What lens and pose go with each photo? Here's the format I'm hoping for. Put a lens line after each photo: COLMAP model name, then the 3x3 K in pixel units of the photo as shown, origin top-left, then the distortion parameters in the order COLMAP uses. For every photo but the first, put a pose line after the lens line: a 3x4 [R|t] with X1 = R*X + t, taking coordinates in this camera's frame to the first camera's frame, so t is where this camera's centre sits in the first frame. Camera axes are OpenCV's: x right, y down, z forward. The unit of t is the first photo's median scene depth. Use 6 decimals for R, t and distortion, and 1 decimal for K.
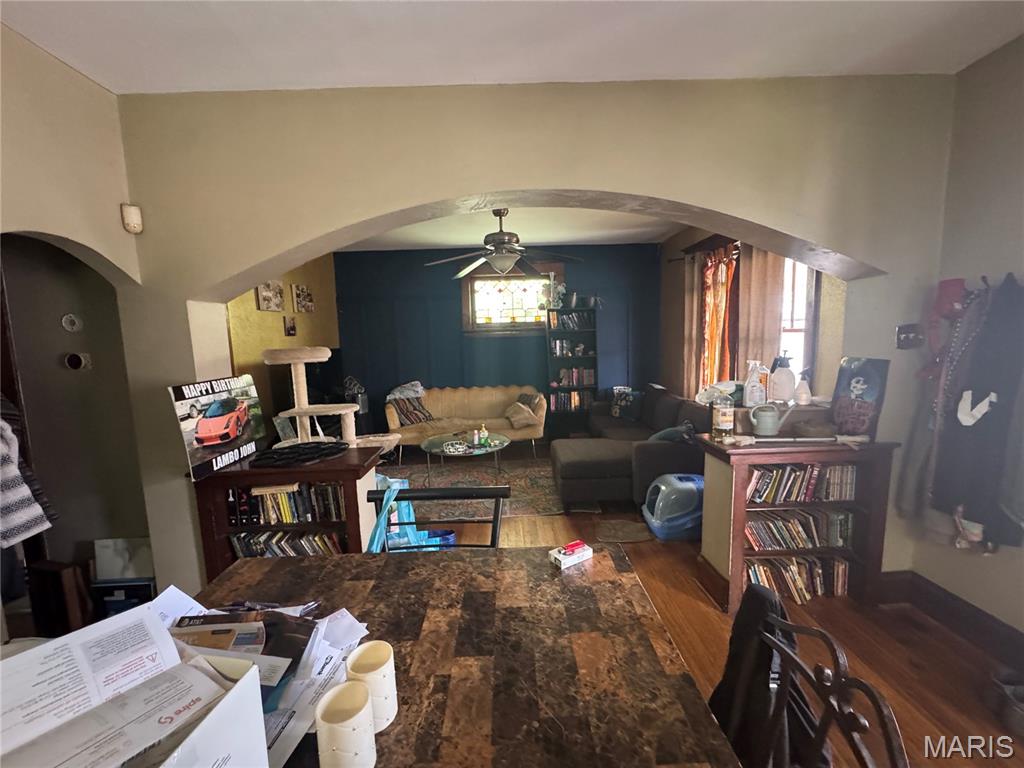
lens RADIAL K [[411.2, 0, 513.6], [0, 411.2, 384.7], [0, 0, 1]] dist [-0.001081, 0.000090]
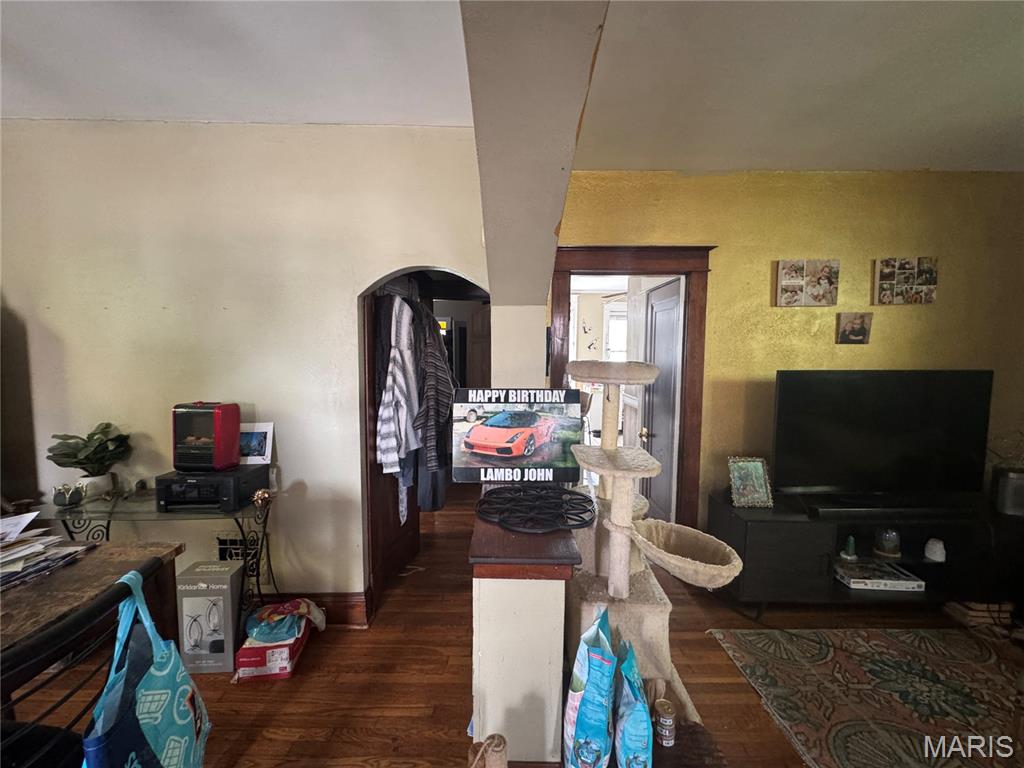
lens RADIAL K [[411.2, 0, 516.8], [0, 411.2, 381.3], [0, 0, 1]] dist [-0.001081, 0.000090]
pose [[-0.030007, 0.110056, -0.993472, 0.203460], [-0.127822, 0.985337, 0.113015, -0.138930], [0.991343, 0.130379, -0.015500, 1.044735]]
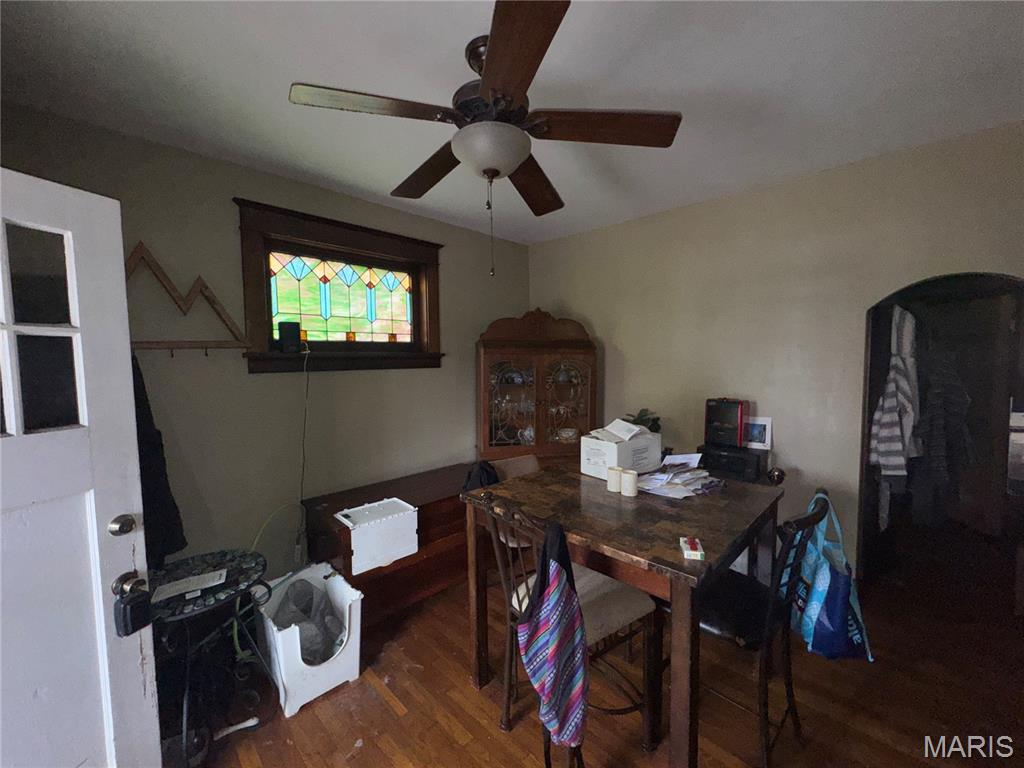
lens RADIAL K [[411.2, 0, 515.6], [0, 411.2, 382.6], [0, 0, 1]] dist [-0.001081, 0.000090]
pose [[-0.705949, 0.078690, -0.703878, 0.682148], [-0.054556, 0.984815, 0.164813, -0.117007], [0.706158, 0.154750, -0.690936, 0.732729]]
